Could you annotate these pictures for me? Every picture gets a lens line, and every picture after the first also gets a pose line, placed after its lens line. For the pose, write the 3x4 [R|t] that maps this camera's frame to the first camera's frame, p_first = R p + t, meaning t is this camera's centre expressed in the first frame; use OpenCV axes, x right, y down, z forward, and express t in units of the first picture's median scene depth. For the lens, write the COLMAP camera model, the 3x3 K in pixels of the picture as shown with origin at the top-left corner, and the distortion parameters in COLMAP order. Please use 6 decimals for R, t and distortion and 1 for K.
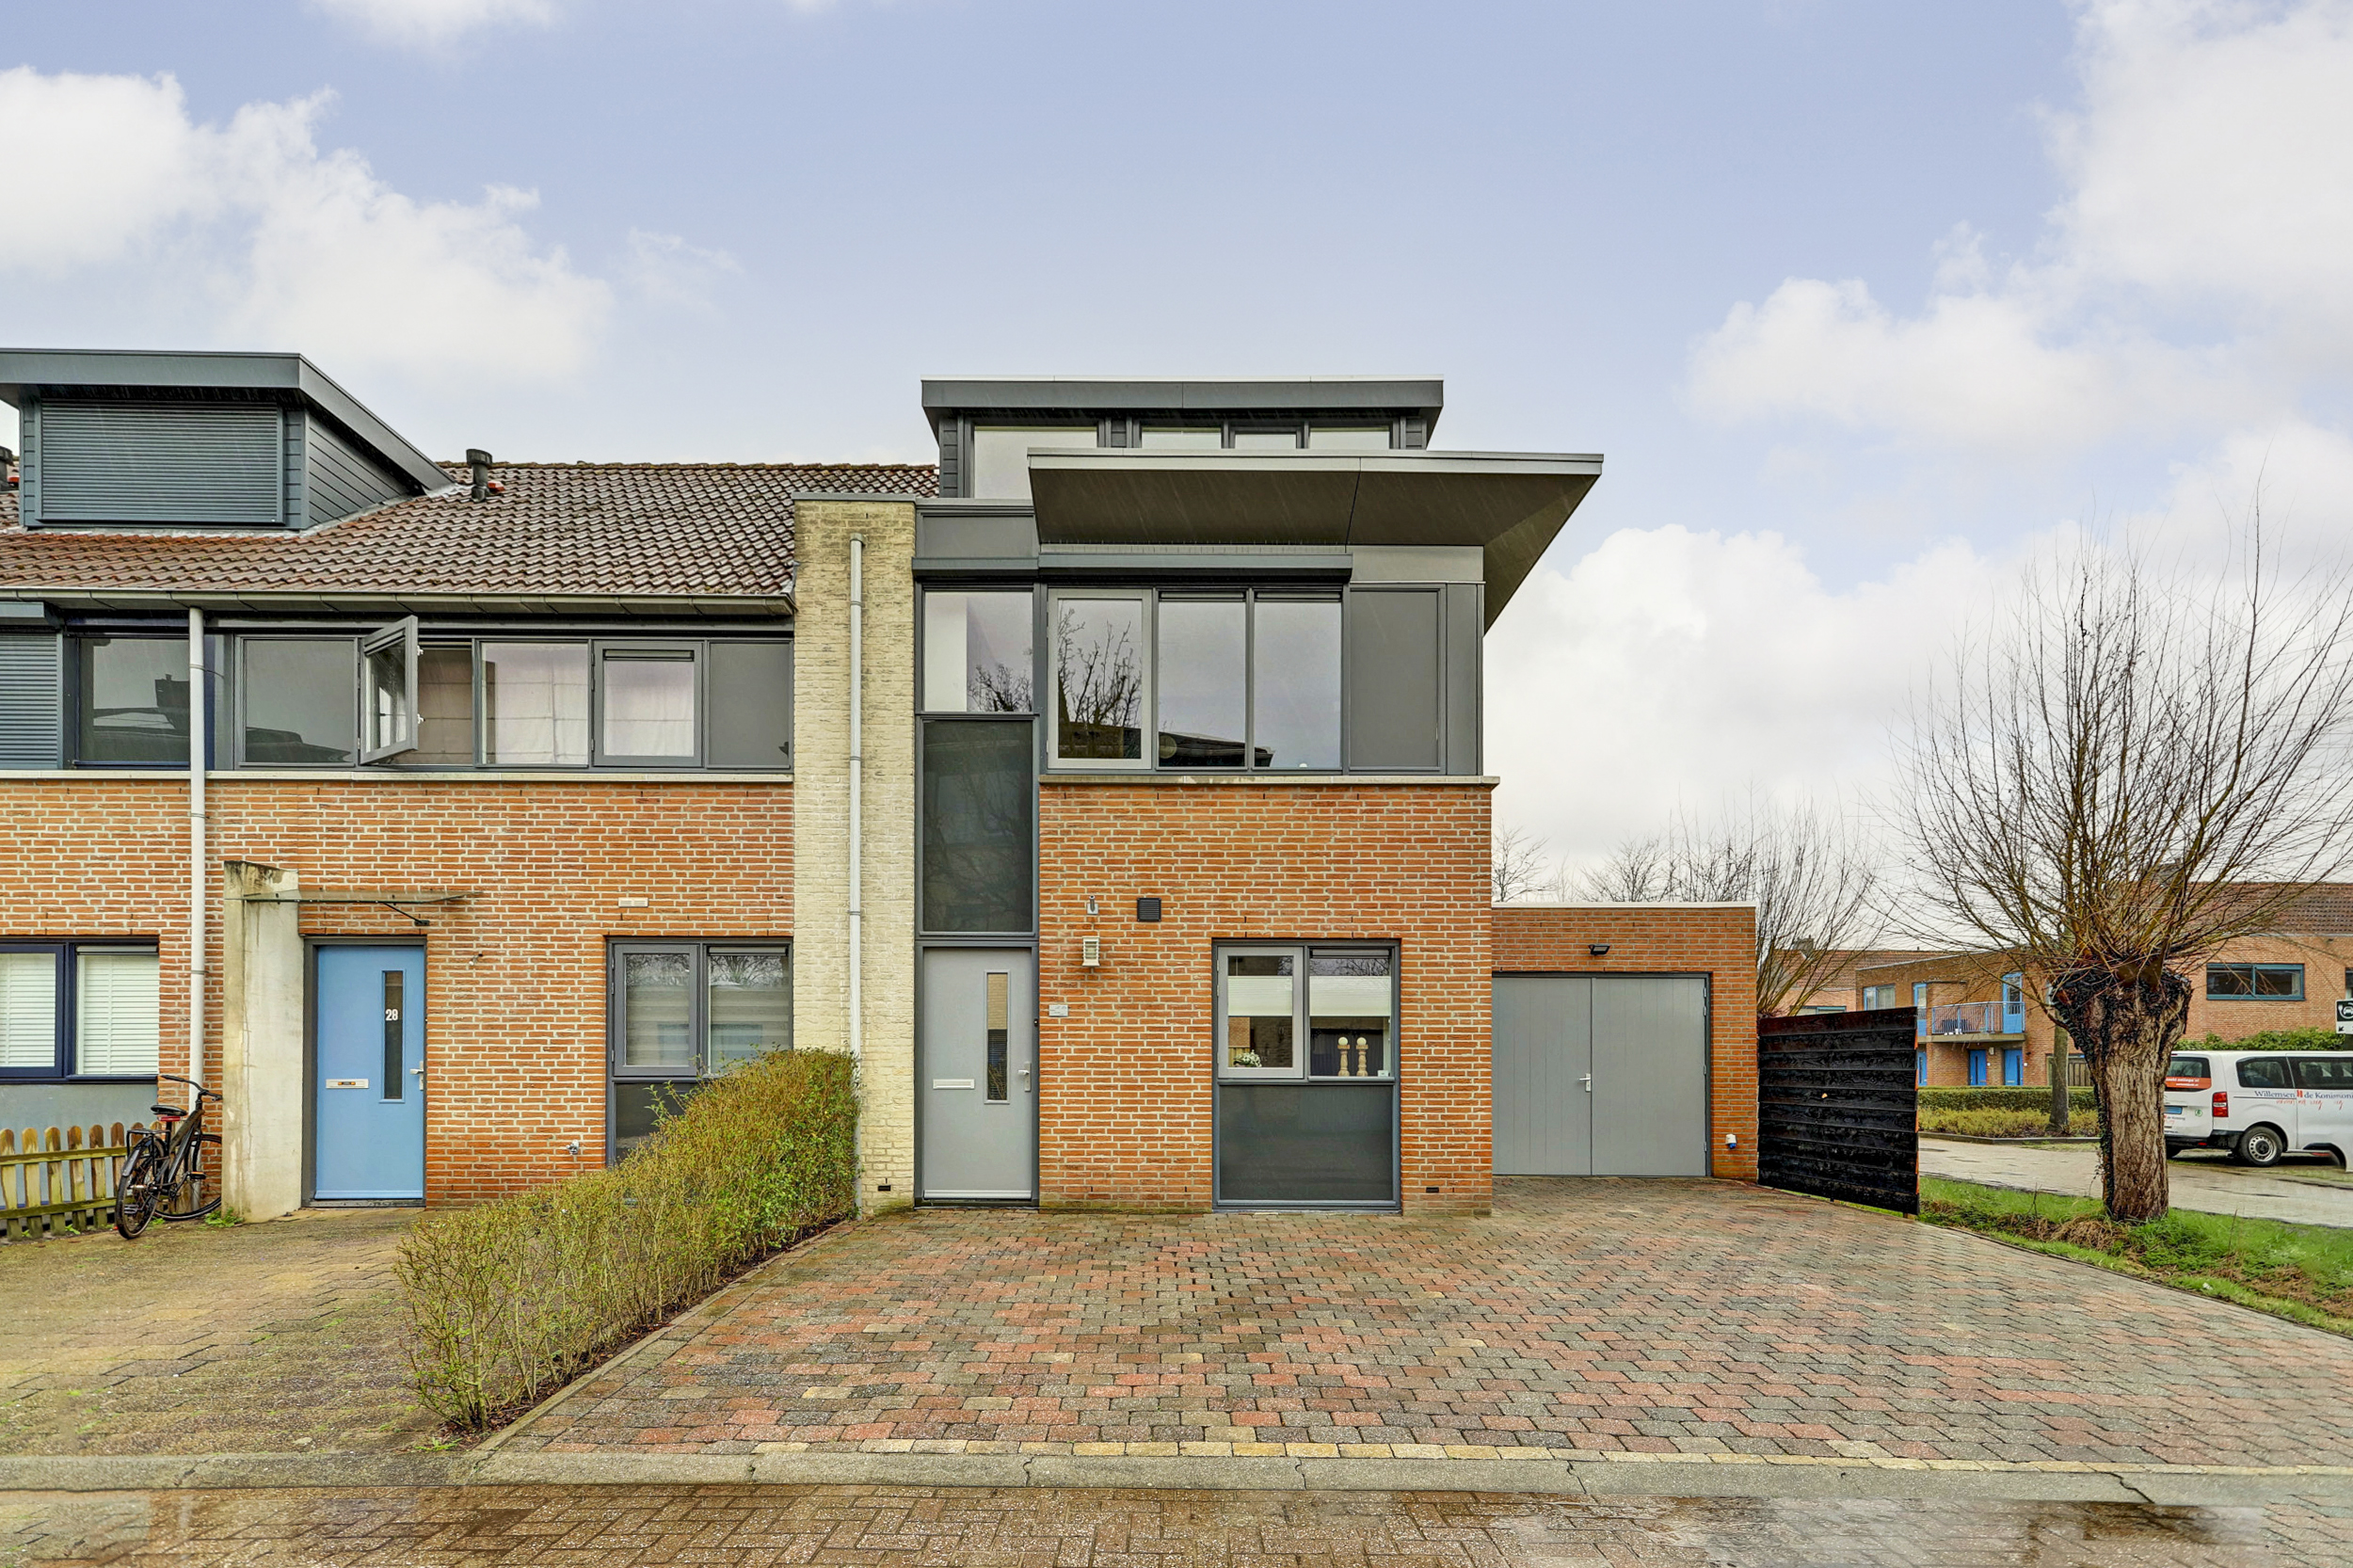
lens RADIAL K [[1138.6, 0, 1173.3], [0, 1138.6, 1042.0], [0, 0, 1]] dist [0.014002, 0.000624]
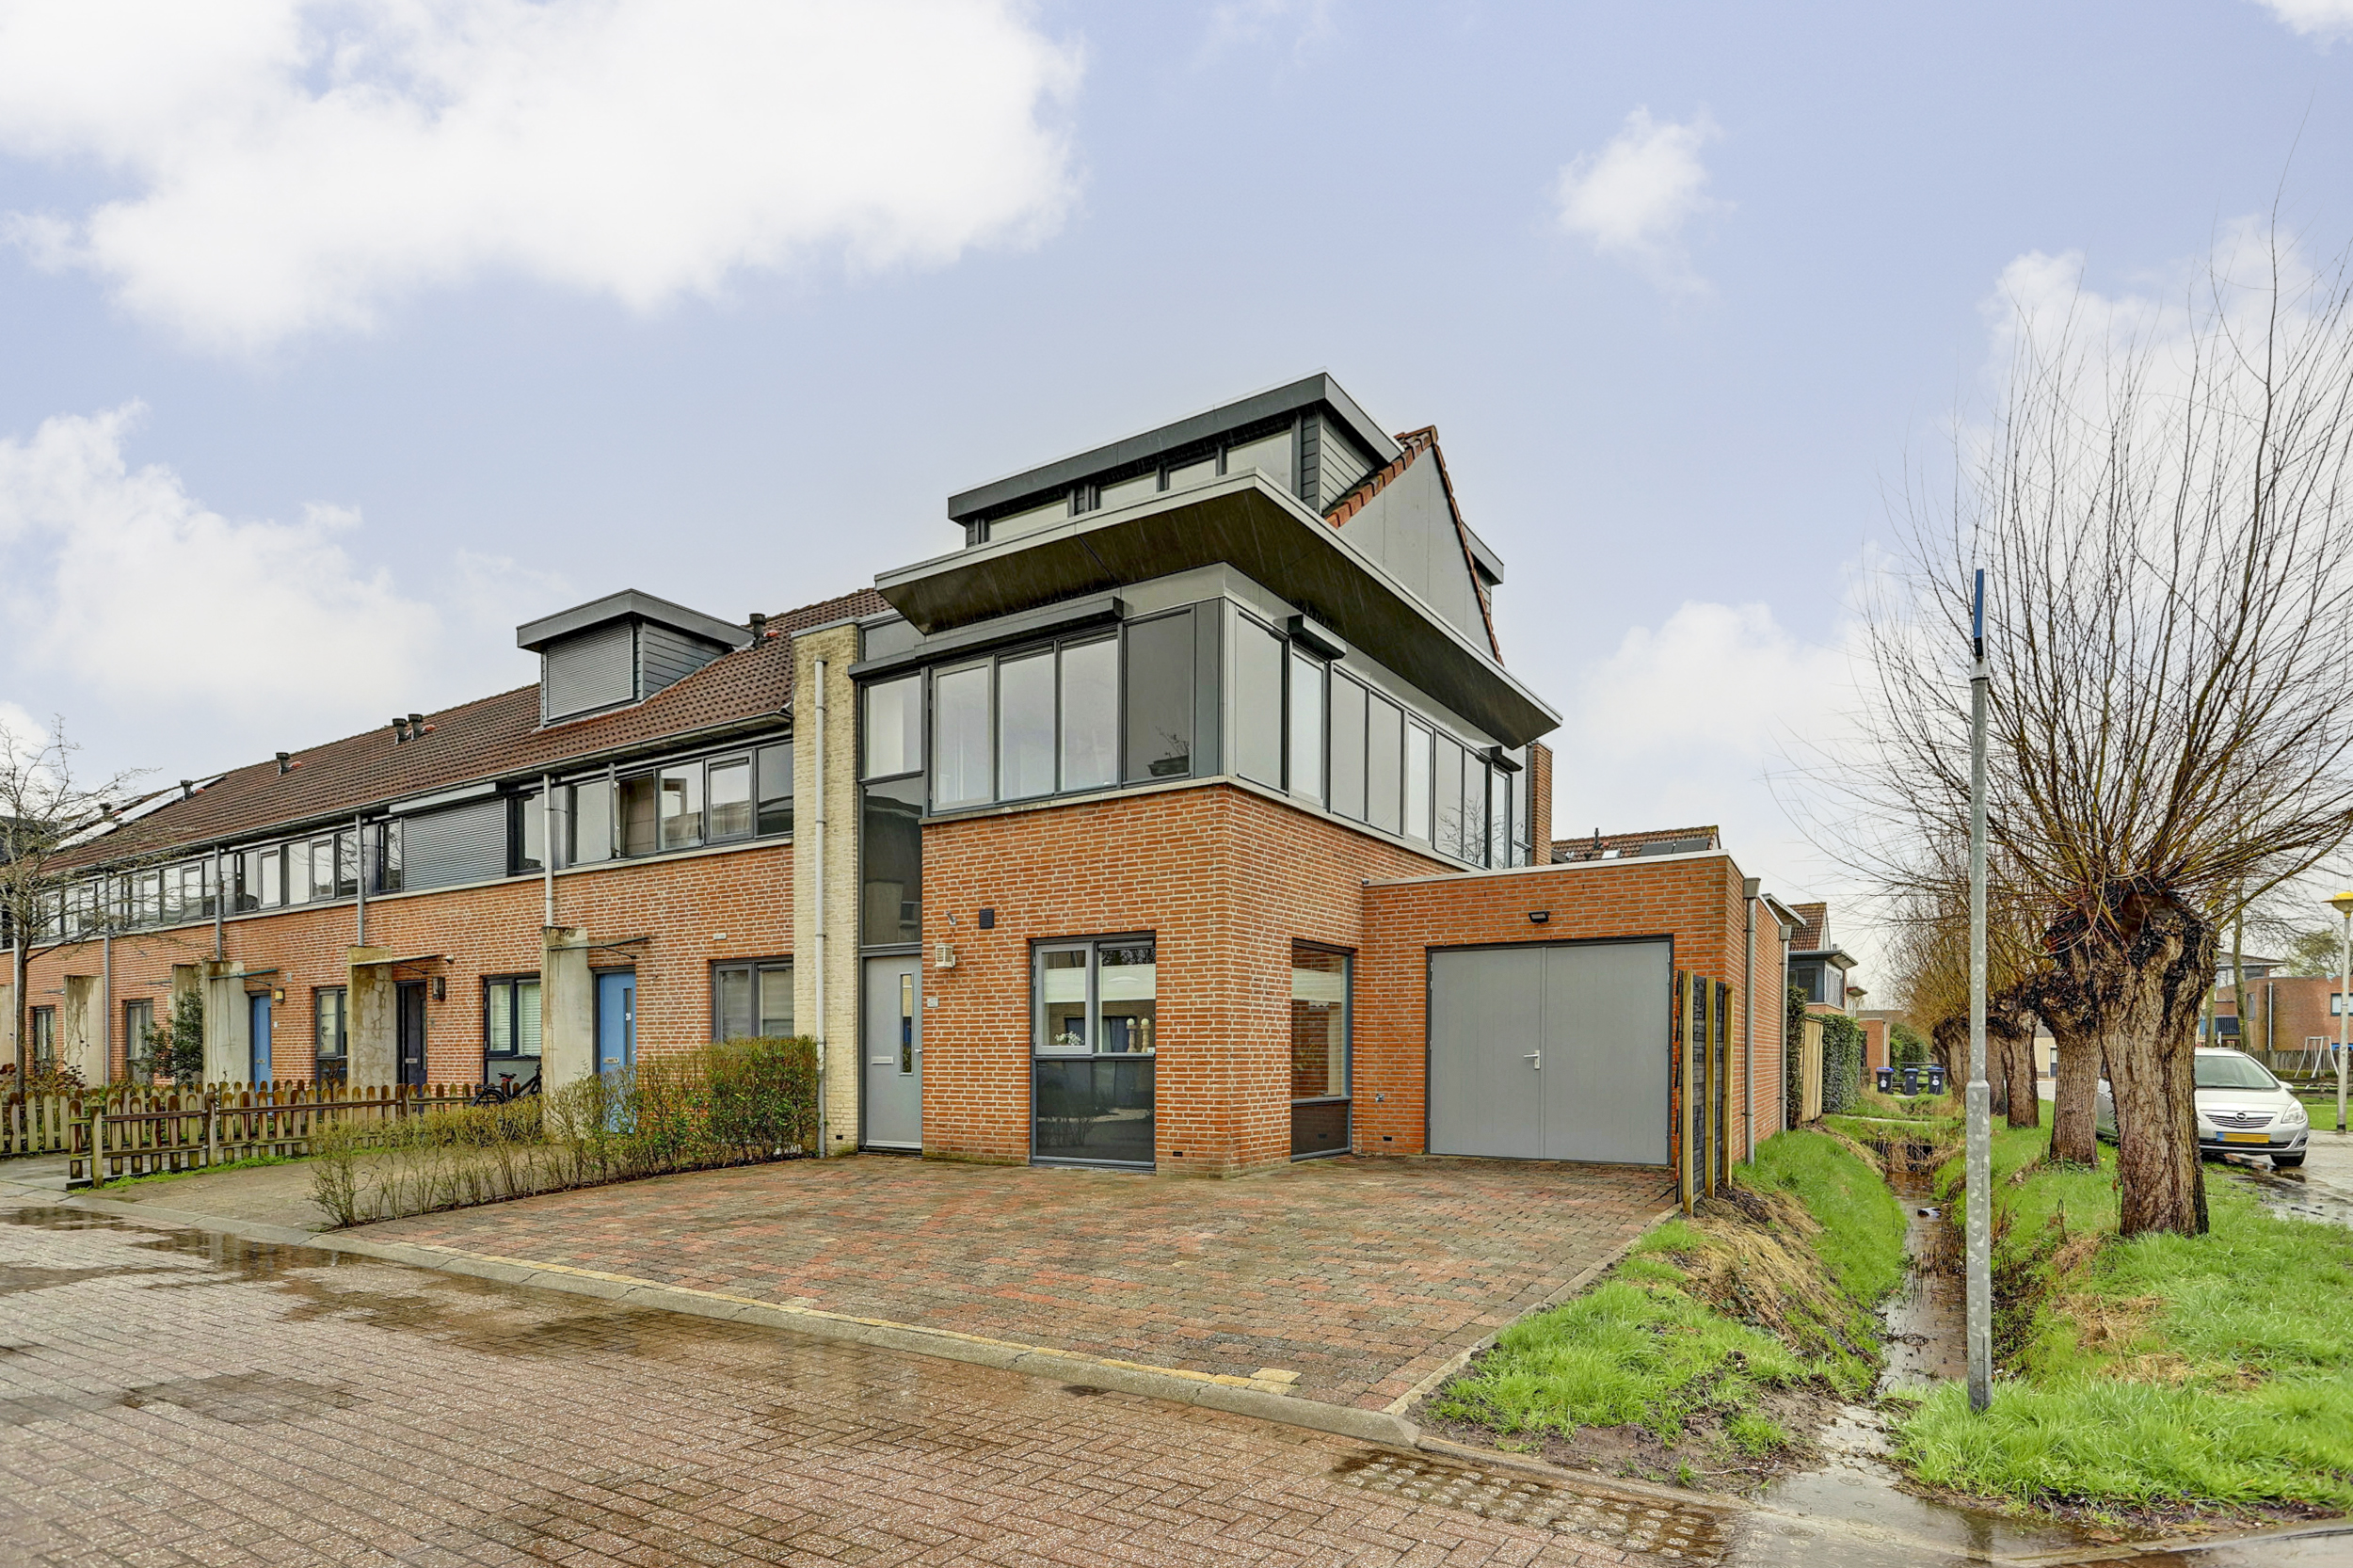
lens RADIAL K [[1227.0, 0, 1171.5], [0, 1227.0, 1050.3], [0, 0, 1]] dist [0.006511, 0.008811]
pose [[0.844279, -0.006567, -0.535864, 0.851187], [0.017663, 0.999723, 0.015577, 0.009162], [0.535613, -0.022617, 0.844161, -0.017564]]
